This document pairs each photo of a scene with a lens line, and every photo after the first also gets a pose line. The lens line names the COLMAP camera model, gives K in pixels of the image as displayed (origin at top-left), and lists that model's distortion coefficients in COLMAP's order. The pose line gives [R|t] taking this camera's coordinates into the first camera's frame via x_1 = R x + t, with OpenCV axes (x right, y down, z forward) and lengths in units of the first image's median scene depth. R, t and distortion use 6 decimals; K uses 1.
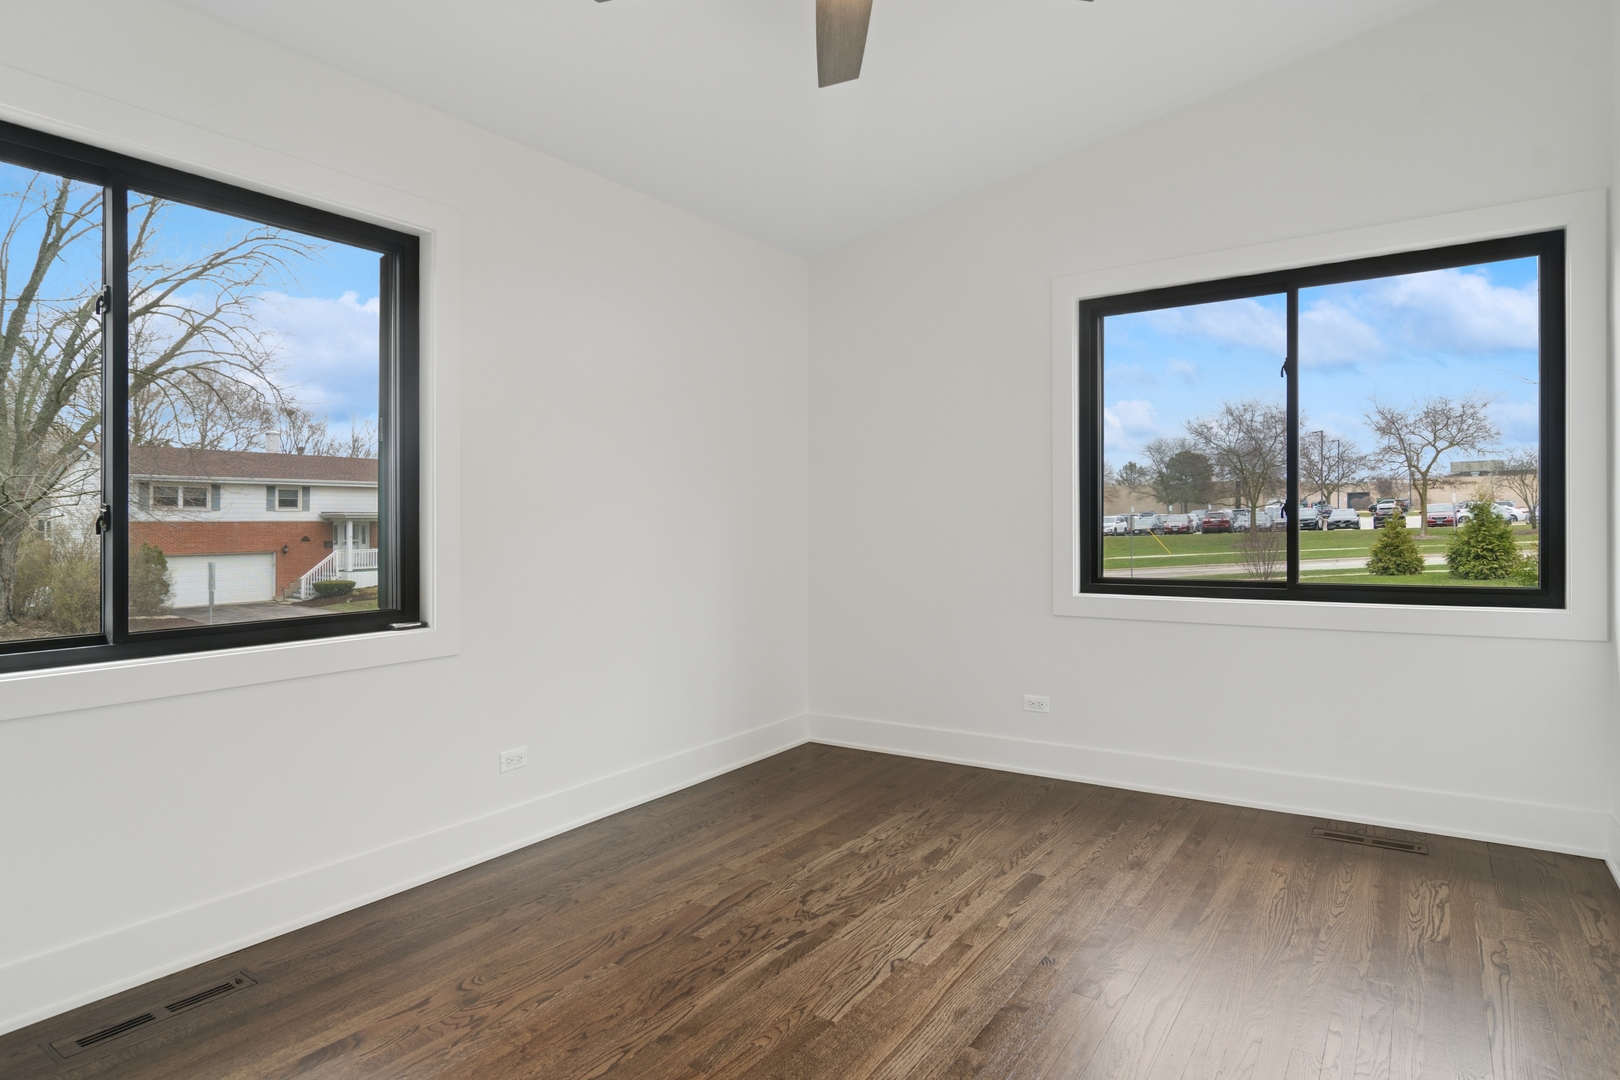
lens RADIAL K [[853.4, 0, 822.6], [0, 853.4, 540.9], [0, 0, 1]] dist [-0.032599, -0.002284]
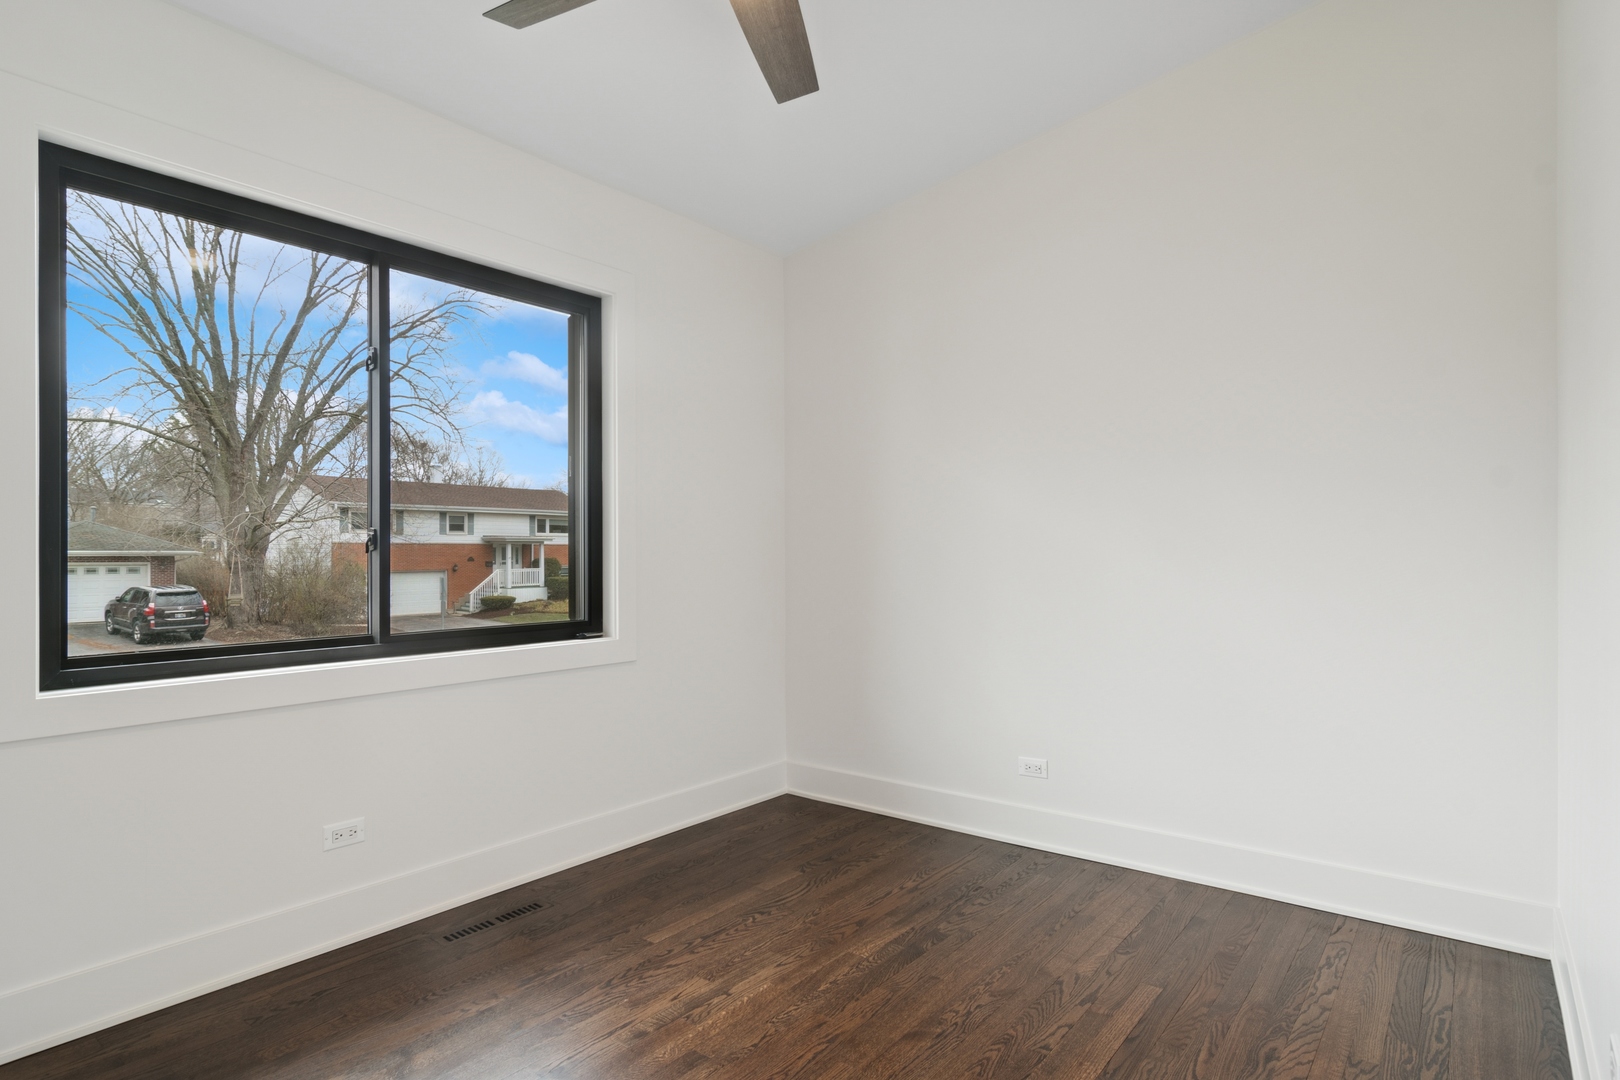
lens RADIAL K [[853.4, 0, 793.1], [0, 853.4, 574.9], [0, 0, 1]] dist [-0.032599, -0.002284]
pose [[0.995116, 0.011141, -0.098078, -0.123343], [-0.010166, 0.999894, 0.010438, 0.004319], [0.098184, -0.009390, 0.995124, -0.165303]]
